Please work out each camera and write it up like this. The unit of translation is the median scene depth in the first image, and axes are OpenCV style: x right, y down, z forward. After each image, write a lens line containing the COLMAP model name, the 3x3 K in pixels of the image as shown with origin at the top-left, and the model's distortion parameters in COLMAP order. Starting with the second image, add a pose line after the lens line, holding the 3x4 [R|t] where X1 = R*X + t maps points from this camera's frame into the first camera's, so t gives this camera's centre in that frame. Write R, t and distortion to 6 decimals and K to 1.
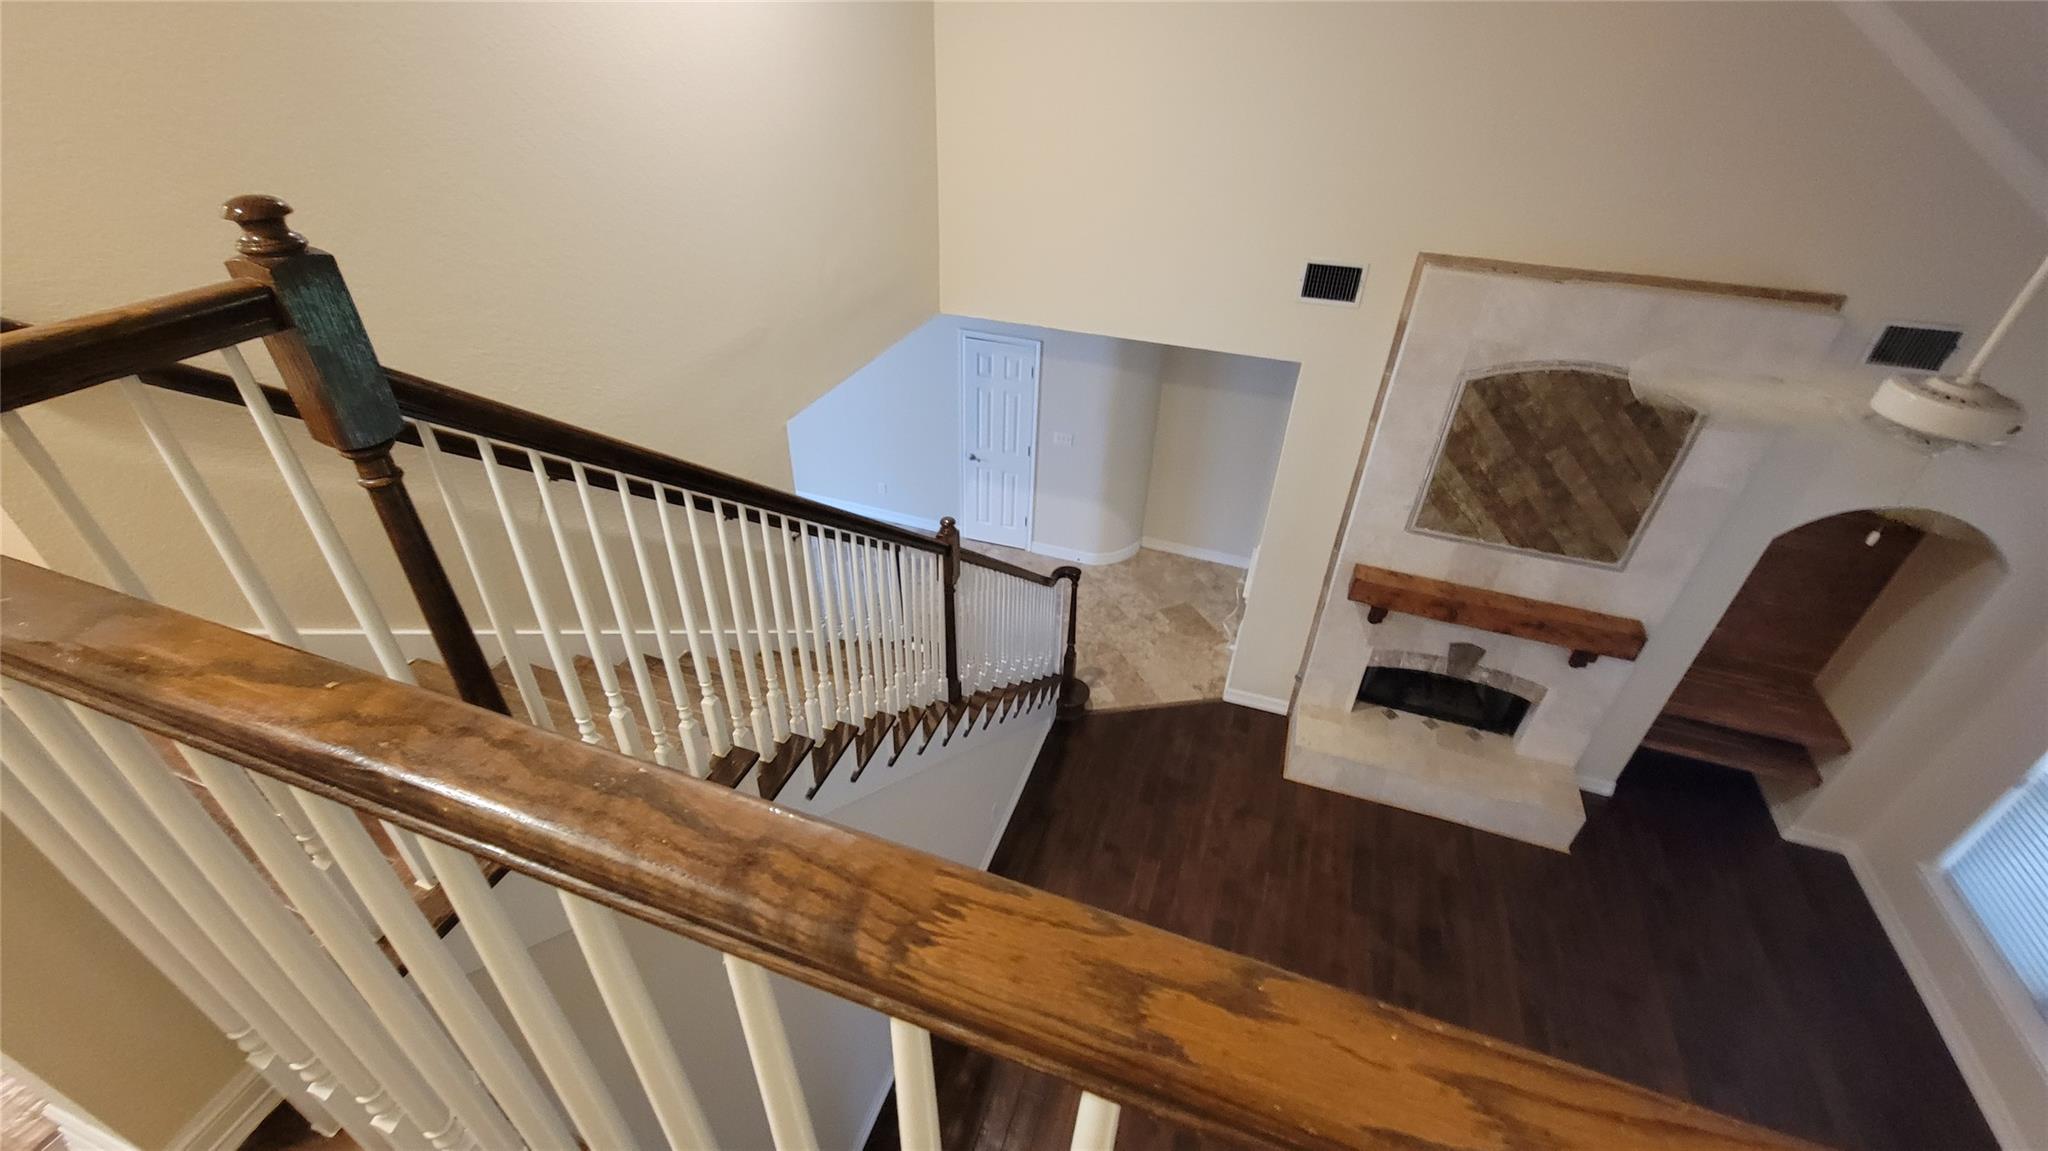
lens RADIAL K [[833.0, 0, 1023.0], [0, 833.0, 573.4], [0, 0, 1]] dist [0.001207, -0.000118]
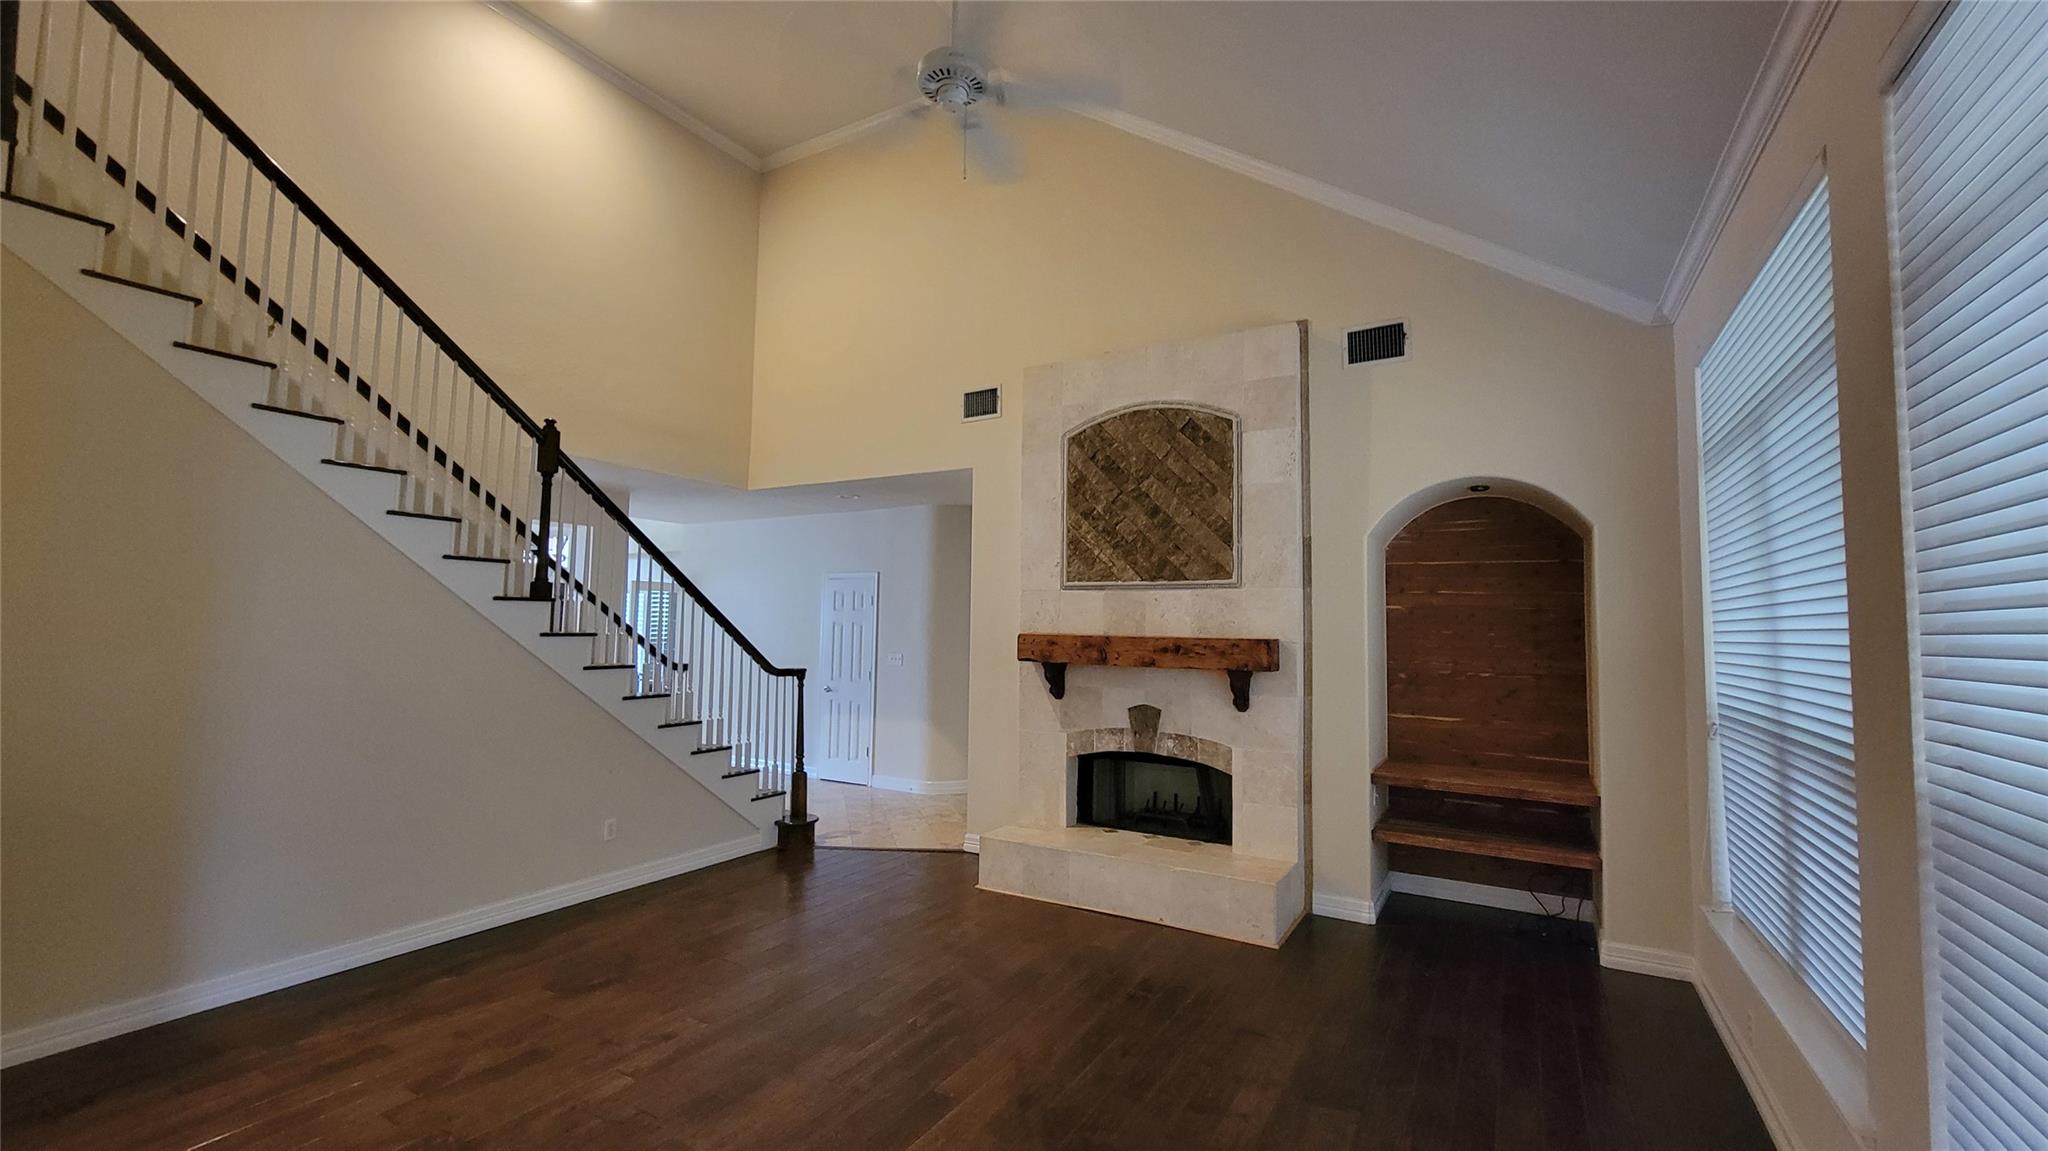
lens RADIAL K [[838.2, 0, 1017.3], [0, 838.2, 575.4], [0, 0, 1]] dist [-0.001107, 0.002287]
pose [[0.979828, -0.025557, -0.198201, 0.634108], [-0.103925, 0.781966, -0.614597, 0.616913], [0.170693, 0.622797, 0.763536, 0.166314]]
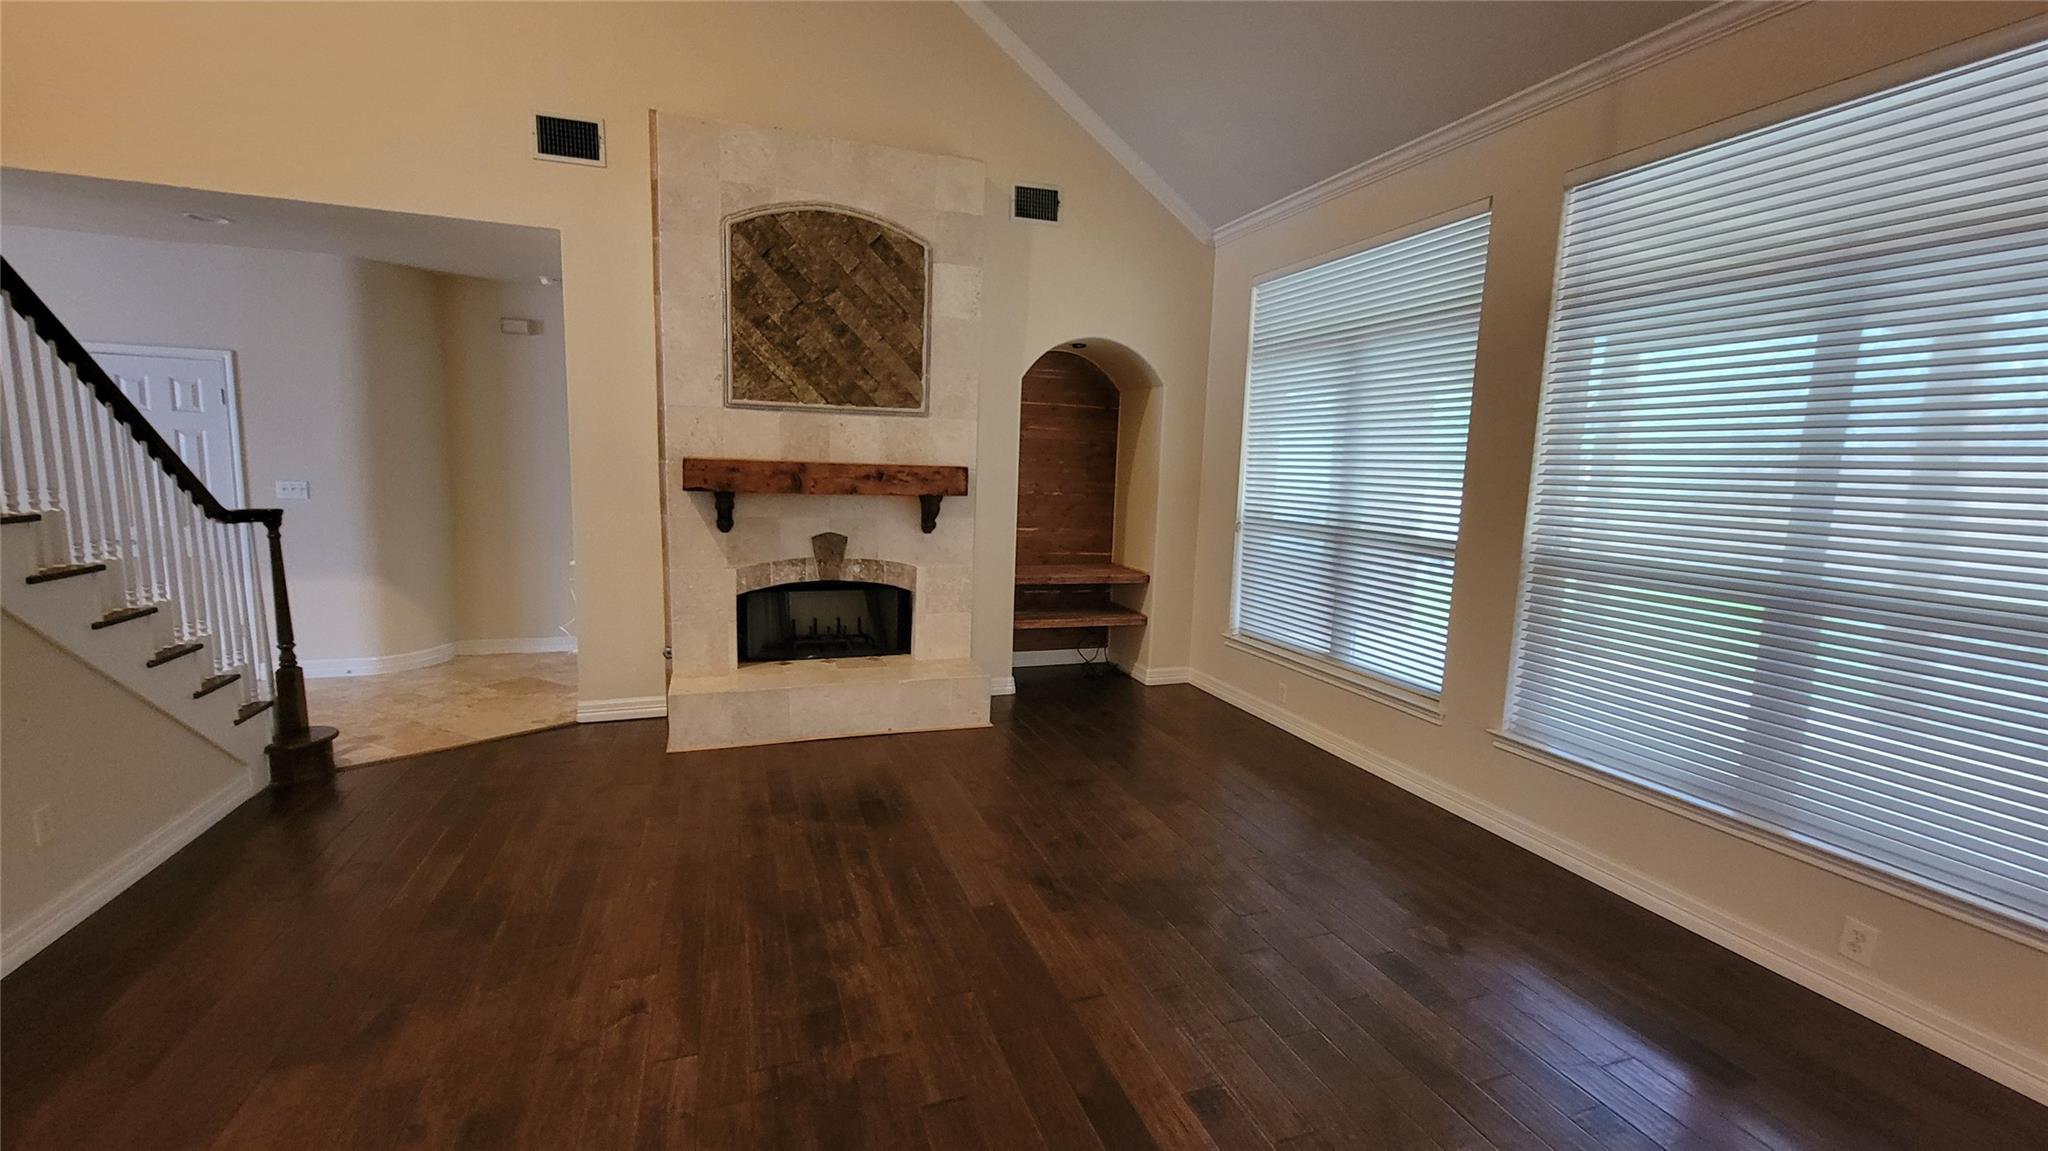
lens RADIAL K [[838.2, 0, 1017.3], [0, 838.2, 575.4], [0, 0, 1]] dist [-0.001107, 0.002287]
pose [[0.781703, -0.088384, 0.617356, 0.126379], [0.349289, 0.882129, -0.315982, 0.535537], [-0.516660, 0.462640, 0.720435, 0.257381]]
